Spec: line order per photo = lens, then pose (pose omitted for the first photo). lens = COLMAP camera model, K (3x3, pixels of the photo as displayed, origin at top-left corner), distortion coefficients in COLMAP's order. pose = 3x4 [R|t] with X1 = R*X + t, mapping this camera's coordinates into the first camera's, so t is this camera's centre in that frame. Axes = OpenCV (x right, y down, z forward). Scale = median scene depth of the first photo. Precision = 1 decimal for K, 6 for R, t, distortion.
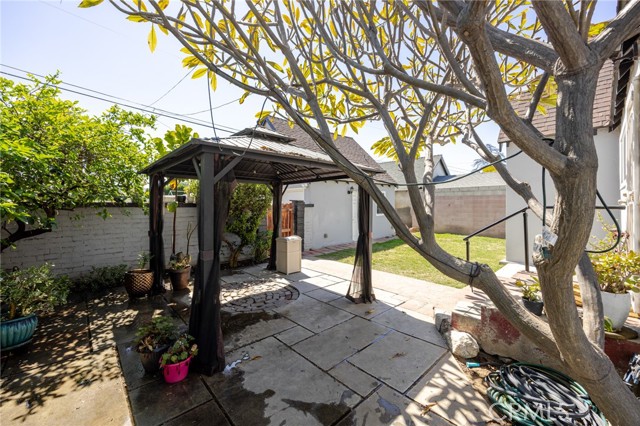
lens RADIAL K [[249.3, 0, 319.9], [0, 249.3, 208.4], [0, 0, 1]] dist [-0.003123, -0.000276]
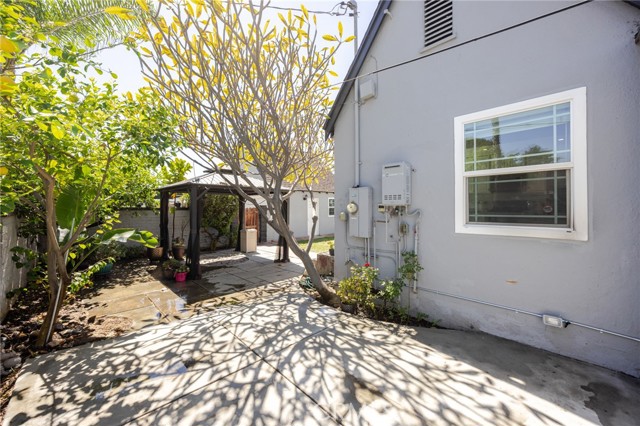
lens RADIAL K [[249.3, 0, 319.9], [0, 249.3, 208.4], [0, 0, 1]] dist [-0.003123, -0.000276]
pose [[0.999462, -0.000501, 0.032799, 0.317113], [0.000862, 0.999939, -0.010992, 0.002122], [-0.032792, 0.011014, 0.999402, -0.669256]]
